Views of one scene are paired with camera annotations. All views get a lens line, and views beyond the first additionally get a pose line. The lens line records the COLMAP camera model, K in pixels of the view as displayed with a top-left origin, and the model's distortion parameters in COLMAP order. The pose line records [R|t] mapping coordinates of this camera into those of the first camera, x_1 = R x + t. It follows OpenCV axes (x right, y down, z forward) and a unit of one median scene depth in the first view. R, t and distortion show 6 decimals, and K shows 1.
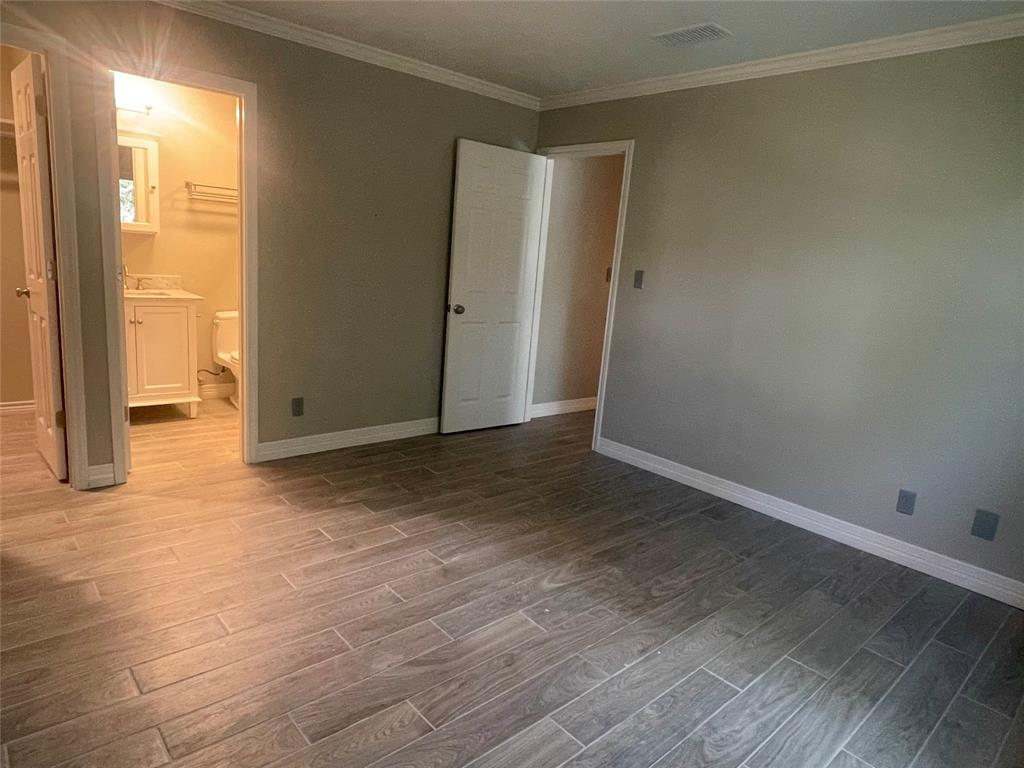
lens RADIAL K [[628.3, 0, 509.7], [0, 628.3, 383.9], [0, 0, 1]] dist [0.003995, -0.010676]
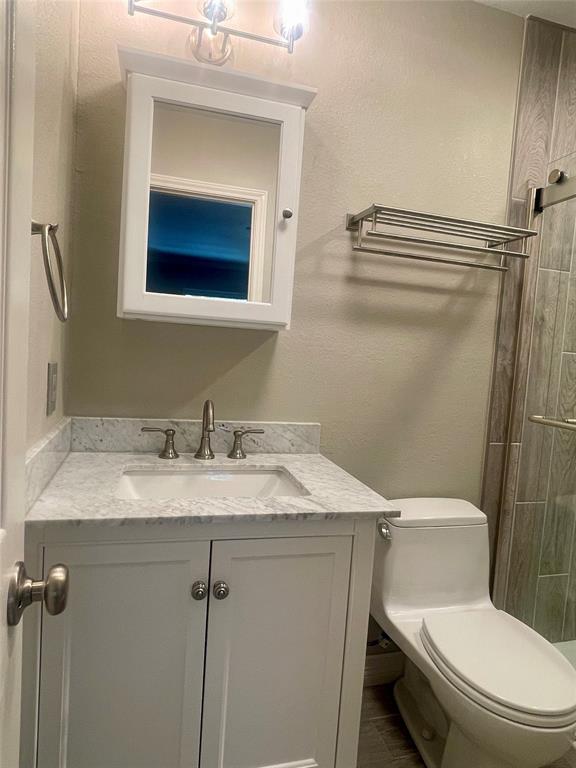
lens RADIAL K [[471.2, 0, 285.1], [0, 471.2, 385.4], [0, 0, 1]] dist [0.003995, -0.010676]
pose [[0.898867, 0.003003, -0.438211, -0.412210], [-0.078453, 0.984924, -0.154174, -0.148849], [0.431142, 0.172961, 0.885551, 0.710316]]
